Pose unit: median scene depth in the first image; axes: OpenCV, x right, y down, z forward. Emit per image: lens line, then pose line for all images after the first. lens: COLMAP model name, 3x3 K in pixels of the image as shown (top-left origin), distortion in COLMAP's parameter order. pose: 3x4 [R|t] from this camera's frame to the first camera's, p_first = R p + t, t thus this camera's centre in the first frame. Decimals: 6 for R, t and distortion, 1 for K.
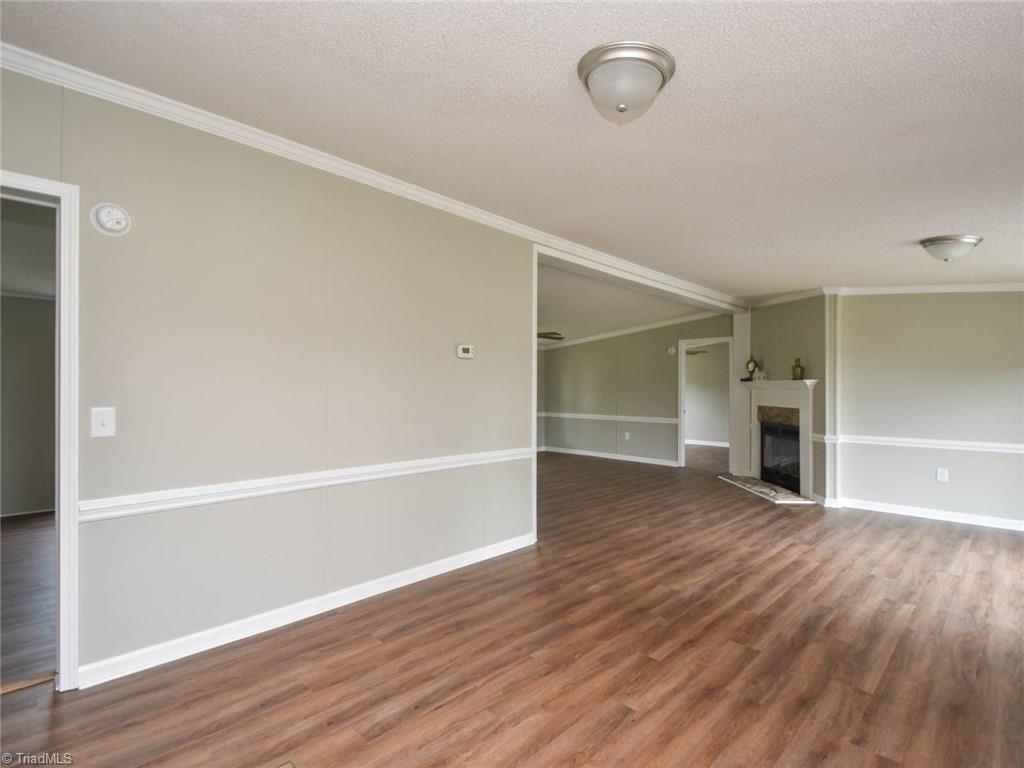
lens RADIAL K [[500.0, 0, 514.2], [0, 500.0, 388.9], [0, 0, 1]] dist [0.019522, -0.017516]
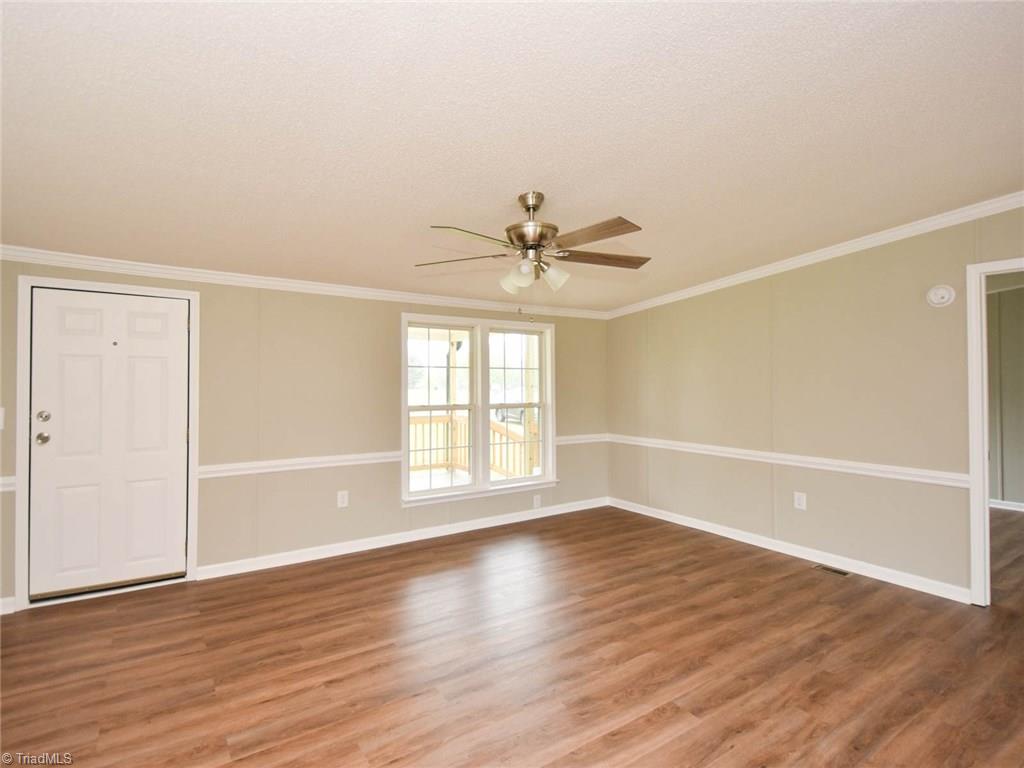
lens RADIAL K [[500.0, 0, 478.8], [0, 500.0, 375.2], [0, 0, 1]] dist [0.019522, -0.017516]
pose [[0.977344, -0.010121, -0.211417, 0.097717], [0.007285, 0.999873, -0.014189, -0.022914], [0.211533, 0.012328, 0.977293, 1.081857]]
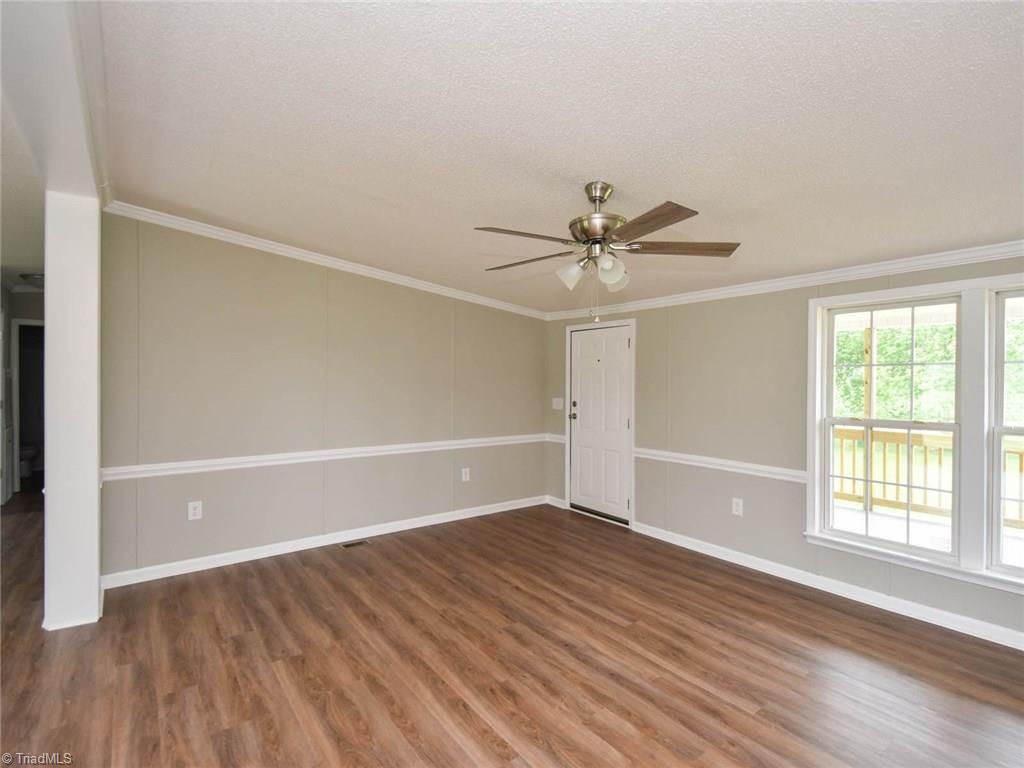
lens RADIAL K [[500.0, 0, 514.5], [0, 500.0, 375.3], [0, 0, 1]] dist [0.019522, -0.017516]
pose [[-0.128845, -0.018800, -0.991486, 0.607063], [-0.004611, 0.999821, -0.018359, -0.027162], [0.991654, 0.002206, -0.128909, 1.656132]]
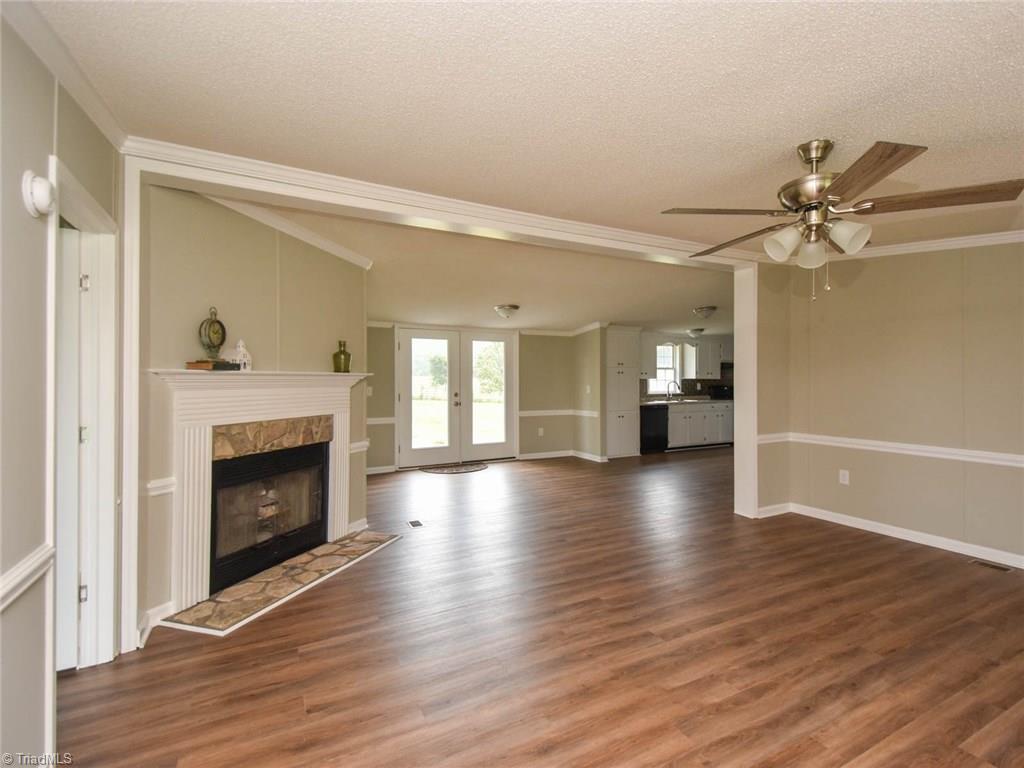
lens RADIAL K [[500.0, 0, 539.7], [0, 500.0, 378.6], [0, 0, 1]] dist [0.019522, -0.017516]
pose [[-0.960525, -0.006685, 0.278113, 0.155265], [-0.006154, 0.999977, 0.002782, -0.017724], [-0.278126, 0.000961, -0.960544, 2.209658]]
